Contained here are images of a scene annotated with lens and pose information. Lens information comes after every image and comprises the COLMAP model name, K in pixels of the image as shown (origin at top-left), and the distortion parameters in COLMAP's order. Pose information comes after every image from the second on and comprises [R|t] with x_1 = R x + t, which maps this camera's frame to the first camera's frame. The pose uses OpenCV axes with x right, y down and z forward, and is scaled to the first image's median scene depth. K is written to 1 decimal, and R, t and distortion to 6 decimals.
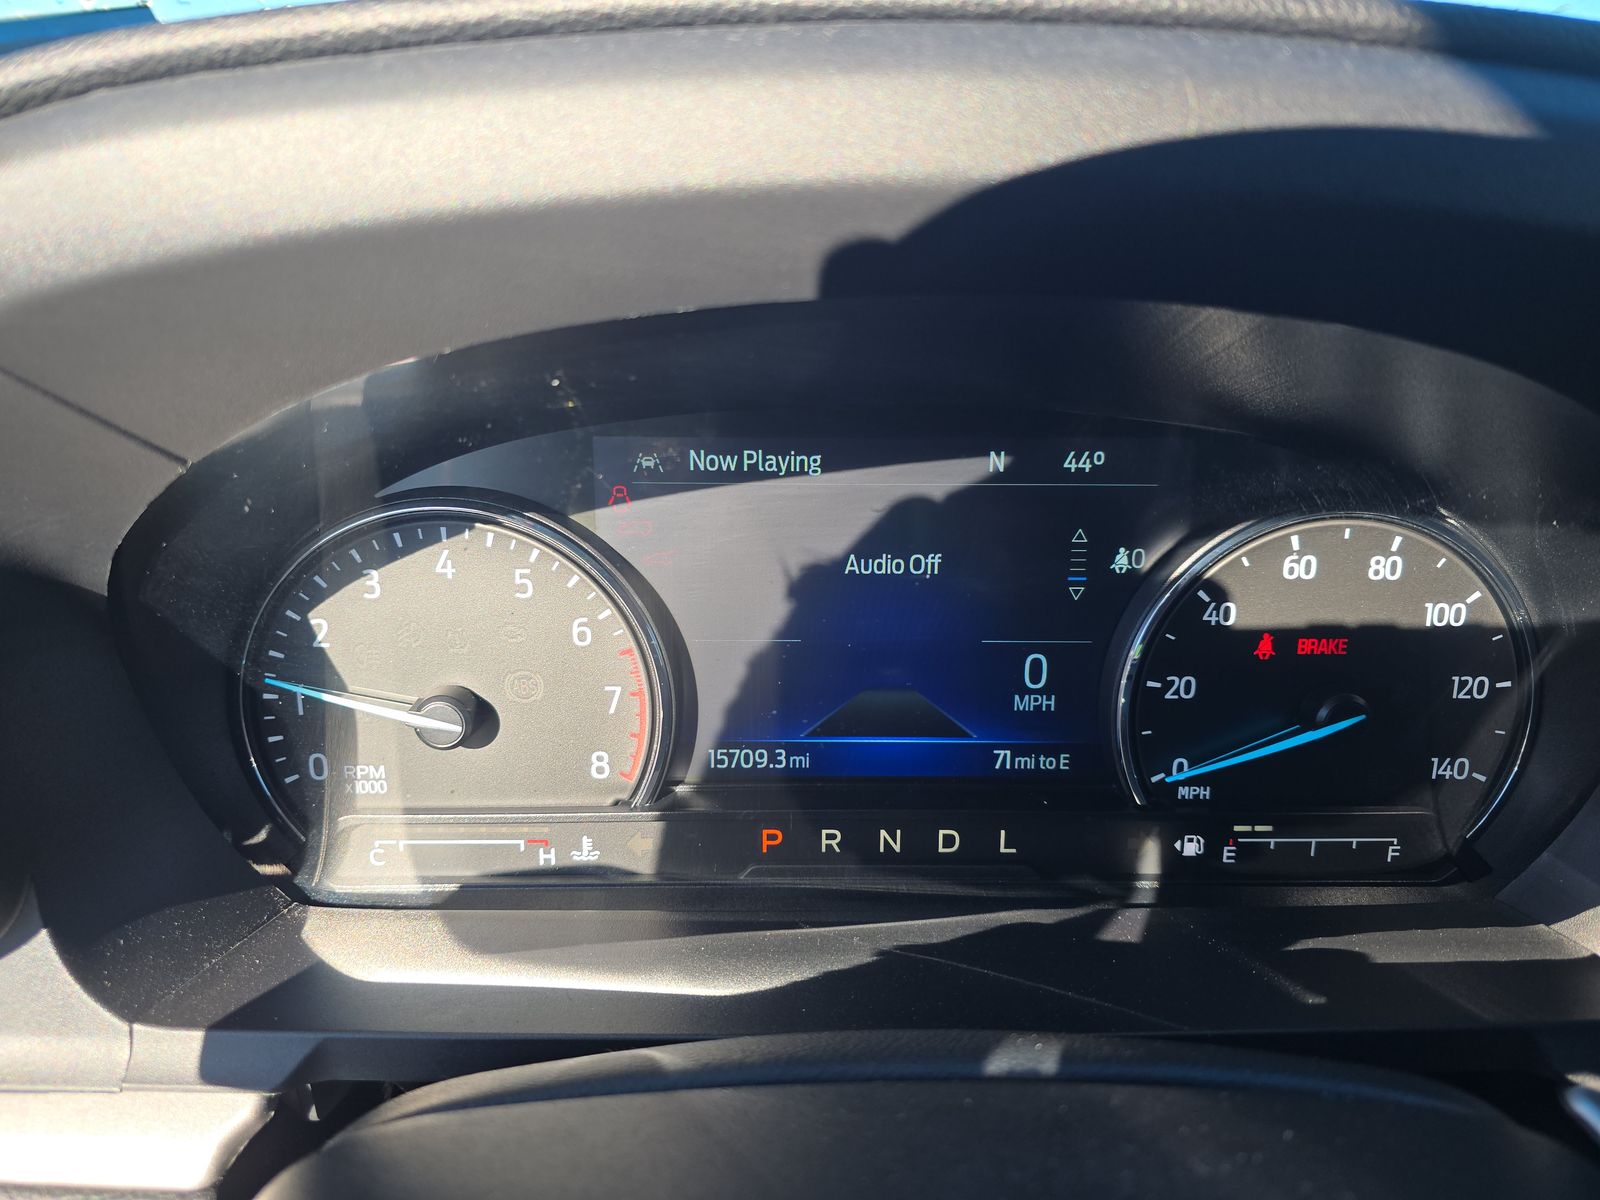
lens RADIAL K [[1055.7, 0, 803.8], [0, 1055.7, 587.6], [0, 0, 1]] dist [0.004151, -0.001728]
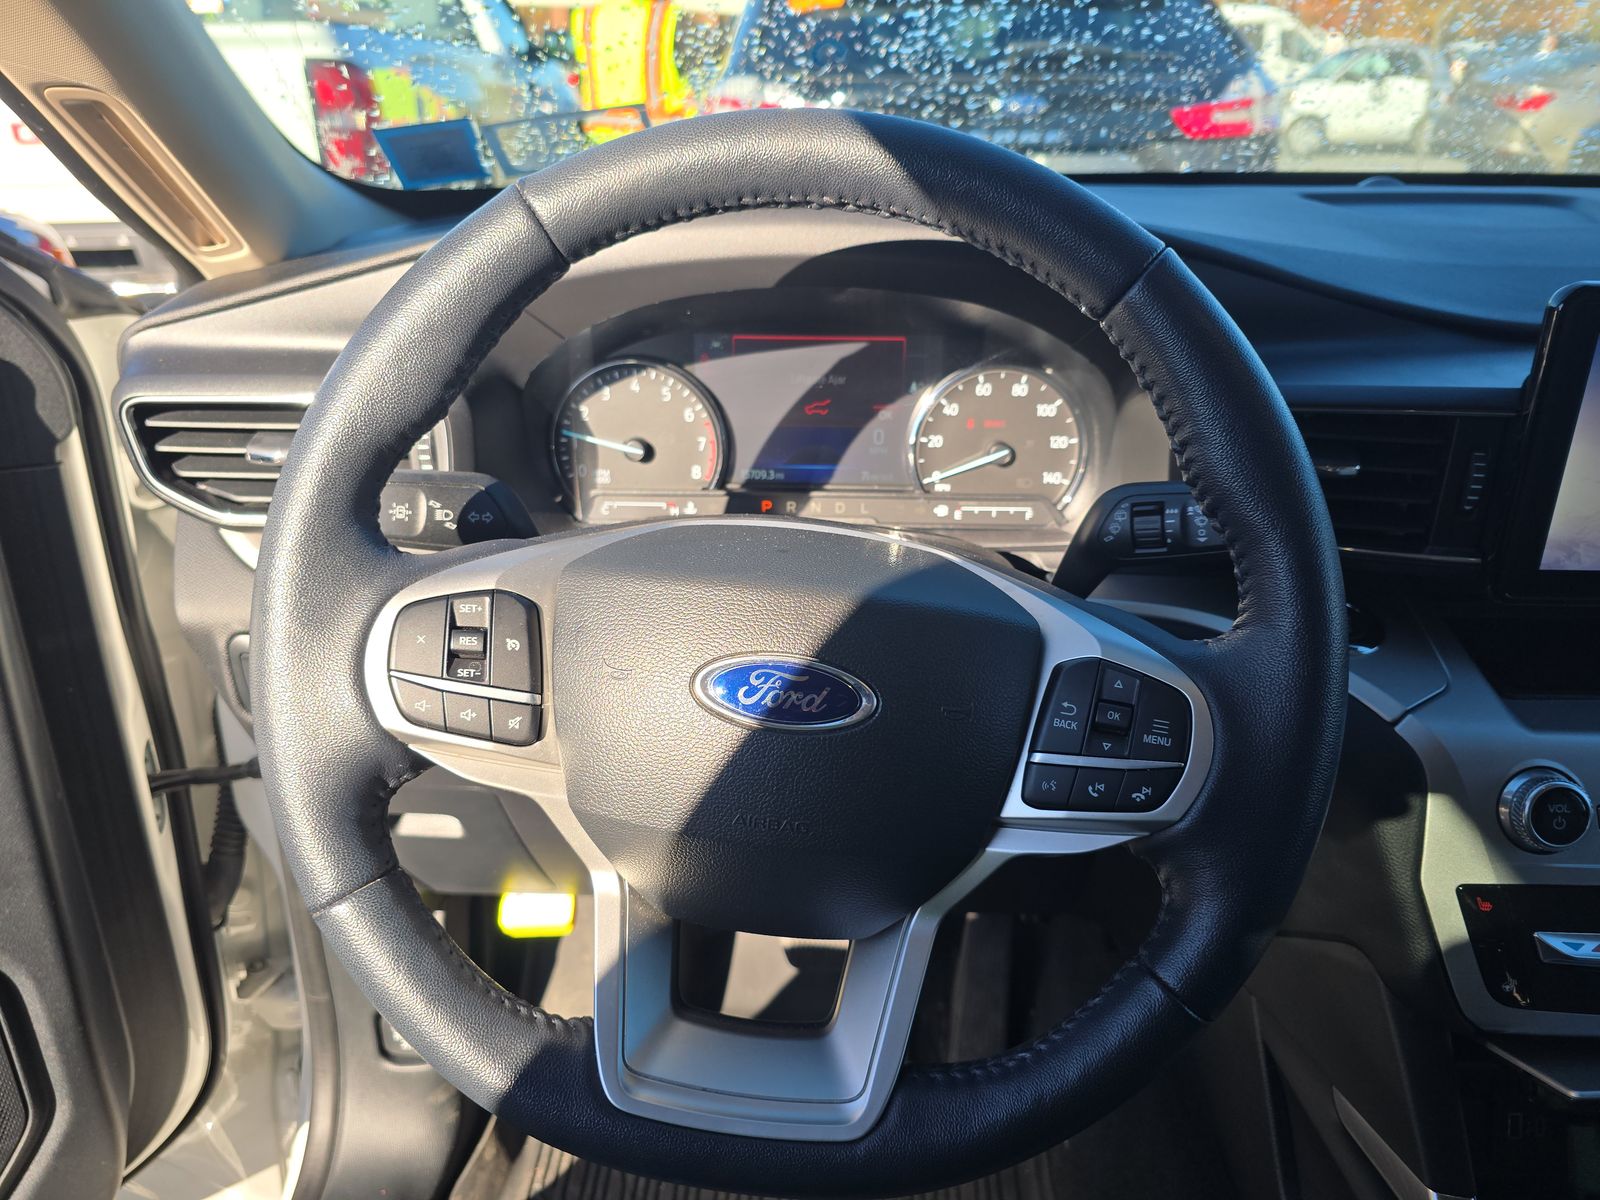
lens RADIAL K [[1055.7, 0, 801.1], [0, 1055.7, 614.6], [0, 0, 1]] dist [0.004151, -0.001728]
pose [[0.998408, 0.019363, -0.052984, 0.186333], [-0.013927, 0.994778, 0.101108, 0.250526], [0.054665, -0.100210, 0.993464, -1.453853]]
